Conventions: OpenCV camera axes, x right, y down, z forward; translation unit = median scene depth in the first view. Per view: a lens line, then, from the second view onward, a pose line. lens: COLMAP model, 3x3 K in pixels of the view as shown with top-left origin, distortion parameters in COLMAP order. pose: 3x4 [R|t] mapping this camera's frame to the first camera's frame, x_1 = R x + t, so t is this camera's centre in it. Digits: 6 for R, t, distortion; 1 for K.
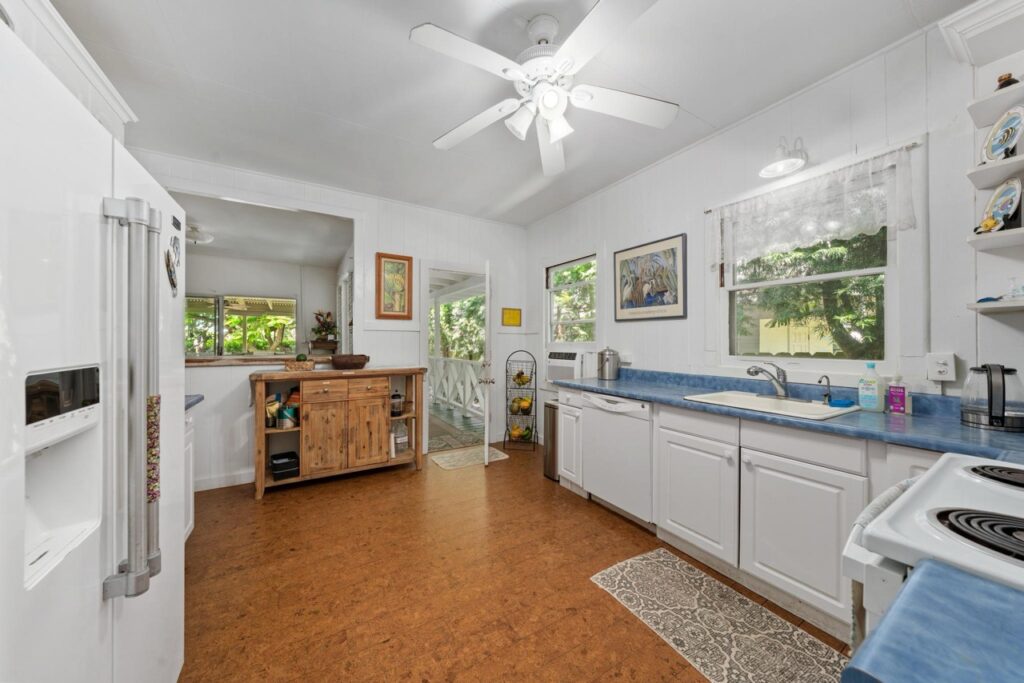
lens RADIAL K [[349.2, 0, 514.8], [0, 349.2, 336.8], [0, 0, 1]] dist [0.001525, 0.000061]
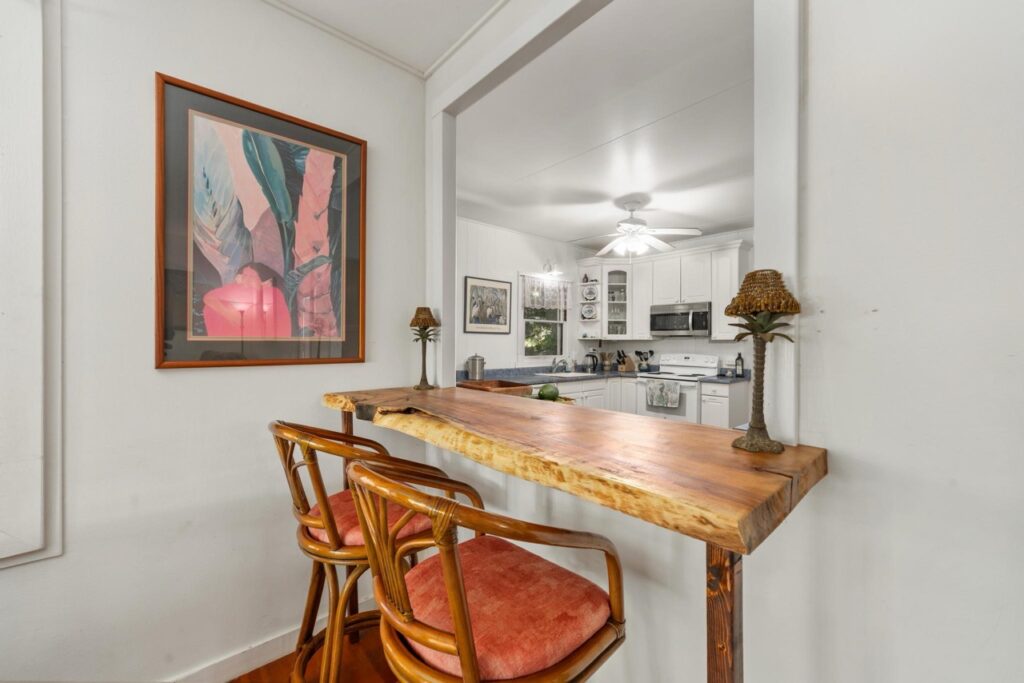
lens RADIAL K [[397.2, 0, 504.8], [0, 397.2, 345.9], [0, 0, 1]] dist [-0.012117, -0.000023]
pose [[-0.156241, -0.010229, 0.987666, -1.367900], [-0.014425, 0.999863, 0.008073, -0.014225], [-0.987614, -0.012986, -0.156367, 1.335245]]
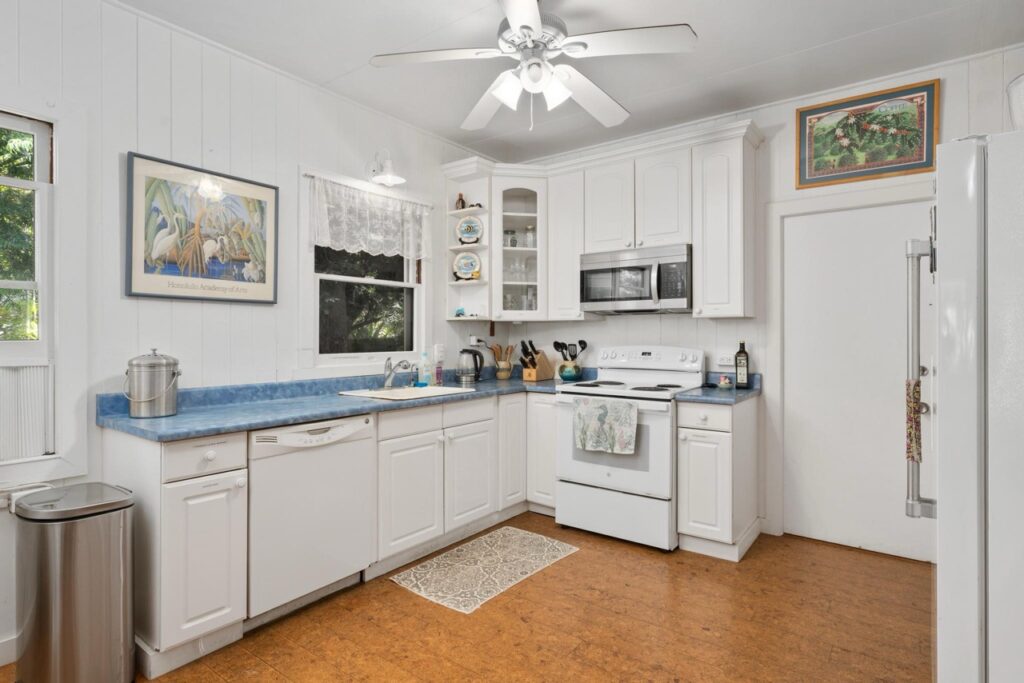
lens RADIAL K [[524.7, 0, 513.2], [0, 524.7, 337.2], [0, 0, 1]] dist [0.001794, -0.000398]
pose [[-0.365393, -0.002952, 0.930849, -0.708250], [-0.007681, 0.999970, 0.000157, 0.008508], [-0.930822, -0.007092, -0.365405, 0.955333]]
